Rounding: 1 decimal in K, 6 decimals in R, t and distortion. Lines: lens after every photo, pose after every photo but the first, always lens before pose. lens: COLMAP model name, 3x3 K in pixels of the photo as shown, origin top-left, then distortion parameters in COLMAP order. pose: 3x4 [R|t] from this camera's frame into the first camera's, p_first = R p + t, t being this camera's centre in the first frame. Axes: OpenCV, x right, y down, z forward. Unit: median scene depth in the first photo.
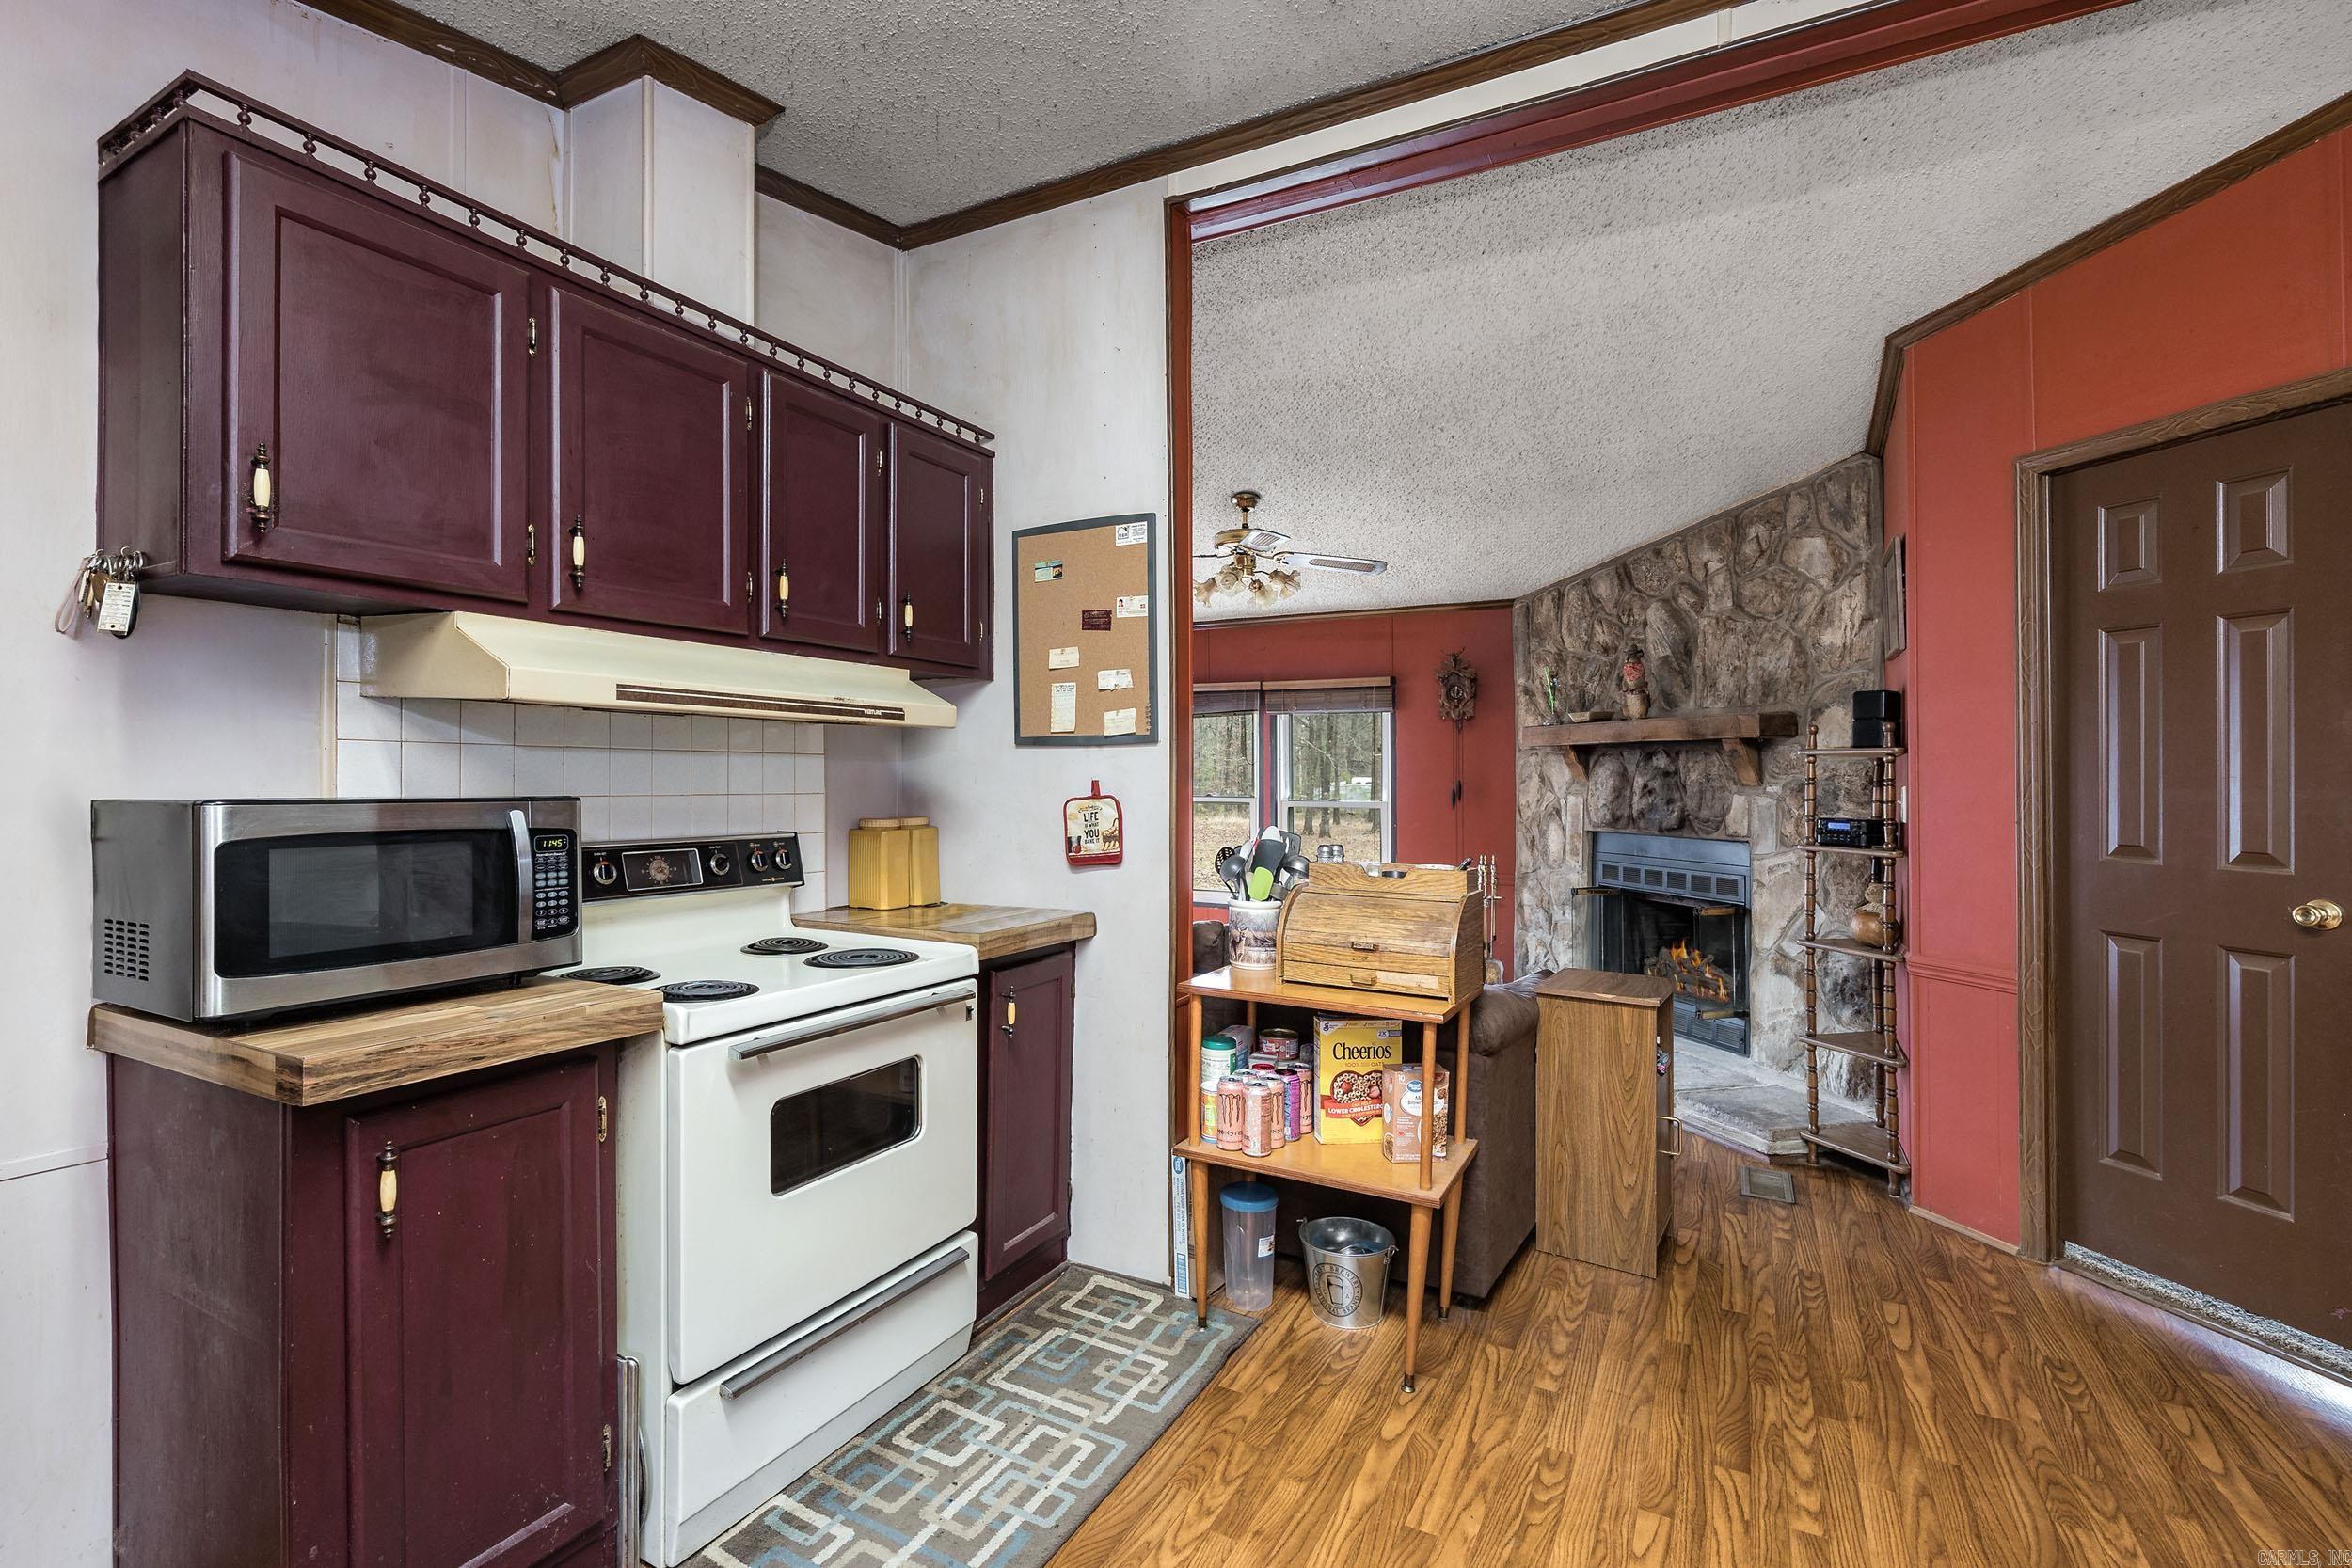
lens RADIAL K [[1111.9, 0, 1118.9], [0, 1111.9, 752.1], [0, 0, 1]] dist [0.000228, 0.000614]
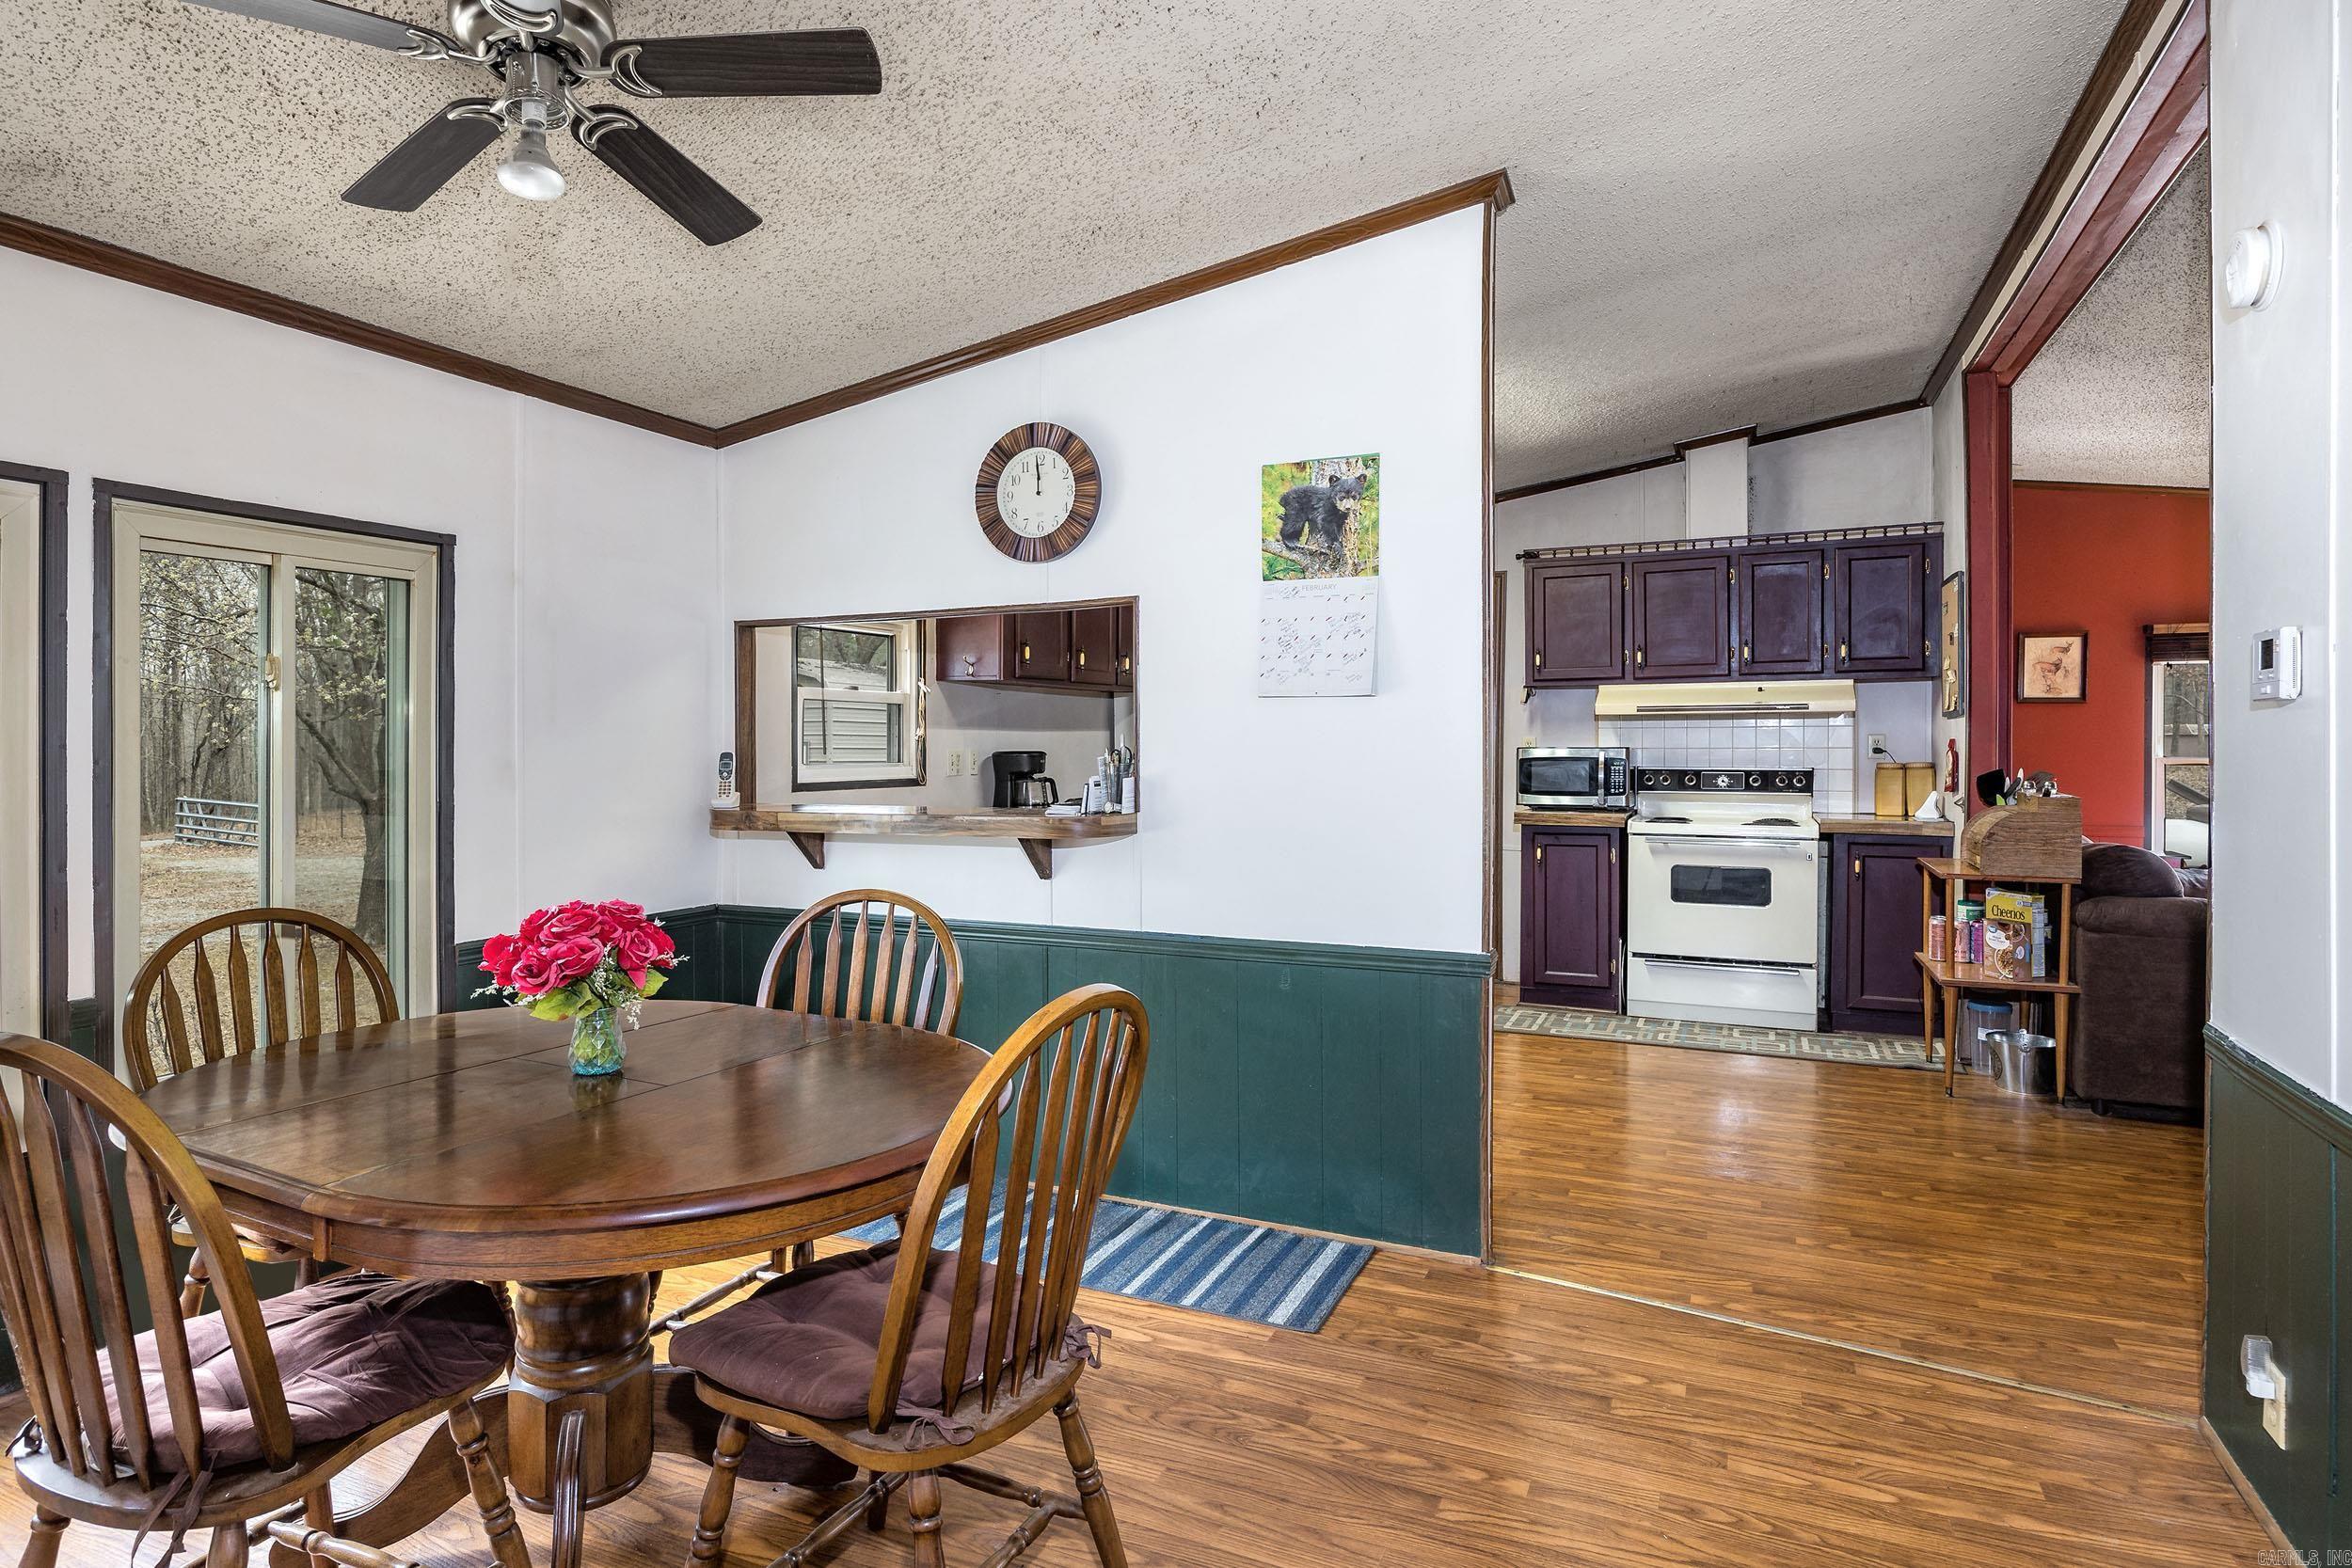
lens RADIAL K [[1211.9, 0, 1190.4], [0, 1211.9, 801.3], [0, 0, 1]] dist [-0.018119, -0.000367]
pose [[0.099899, 0.036786, -0.994317, 1.751928], [0.030021, 0.998750, 0.039966, 0.015174], [0.994545, -0.033843, 0.098669, -0.285663]]
